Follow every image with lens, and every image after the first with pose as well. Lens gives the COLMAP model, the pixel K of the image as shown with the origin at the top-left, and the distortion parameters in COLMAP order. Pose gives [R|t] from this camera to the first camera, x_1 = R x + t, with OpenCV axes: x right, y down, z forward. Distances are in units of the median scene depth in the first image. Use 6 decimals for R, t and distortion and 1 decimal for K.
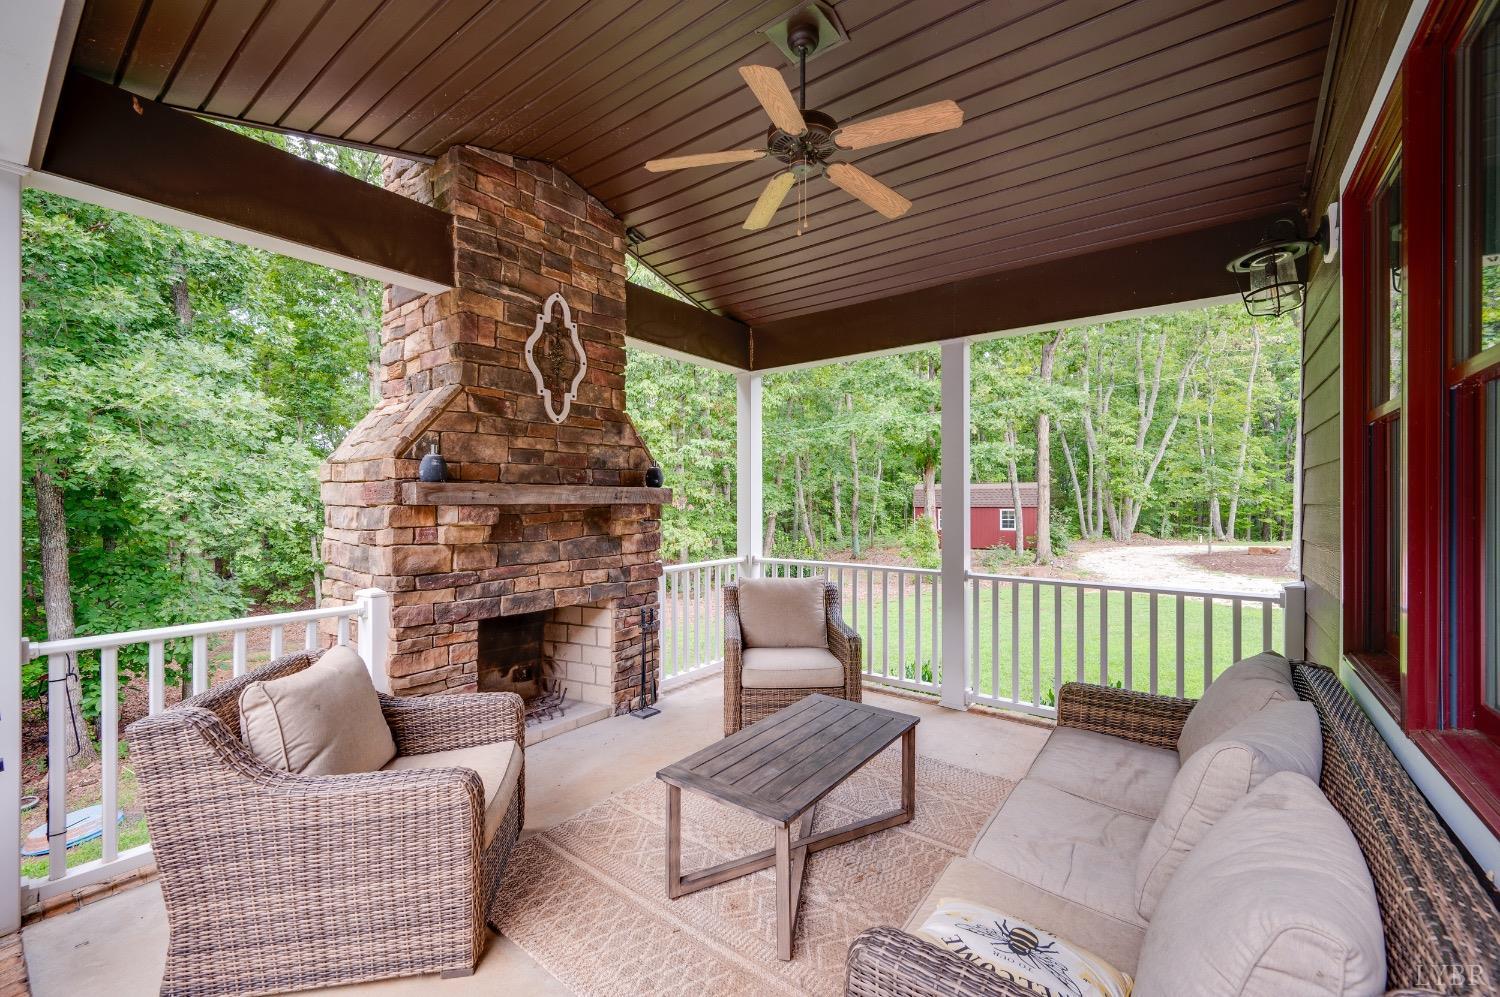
lens RADIAL K [[600.6, 0, 752.8], [0, 600.6, 507.4], [0, 0, 1]] dist [0.001222, 0.000527]
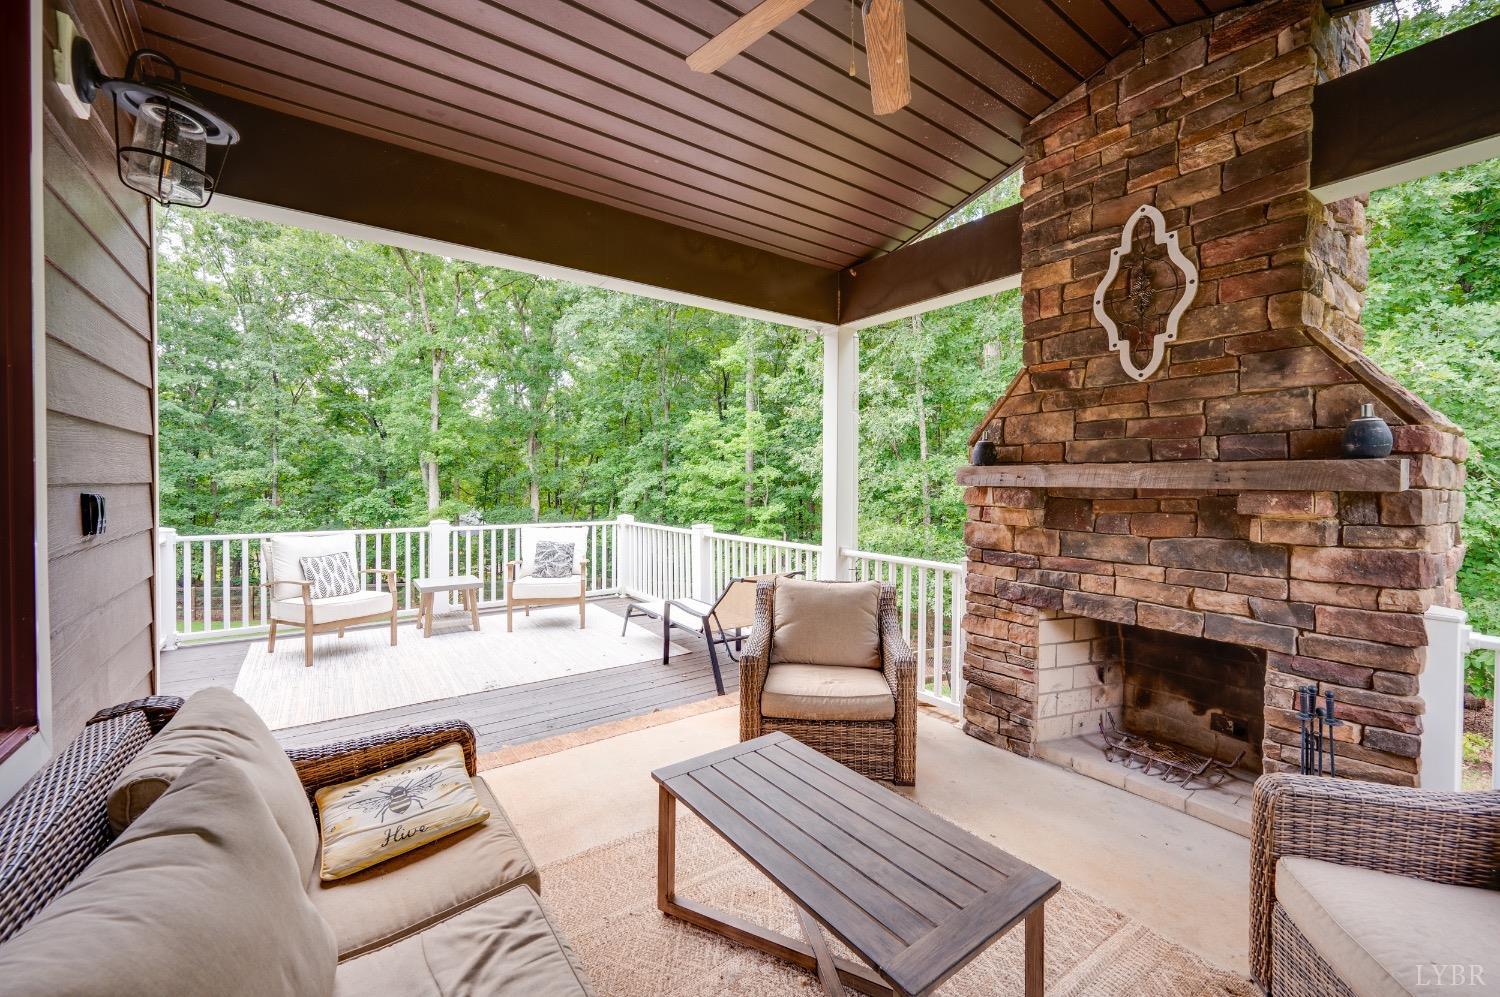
lens RADIAL K [[600.3, 0, 749.8], [0, 600.3, 492.0], [0, 0, 1]] dist [-0.001211, 0.000040]
pose [[-0.292107, 0.018046, -0.956215, 0.544341], [-0.015635, 0.999598, 0.023641, -0.011241], [0.956258, 0.021856, -0.291708, 0.768664]]
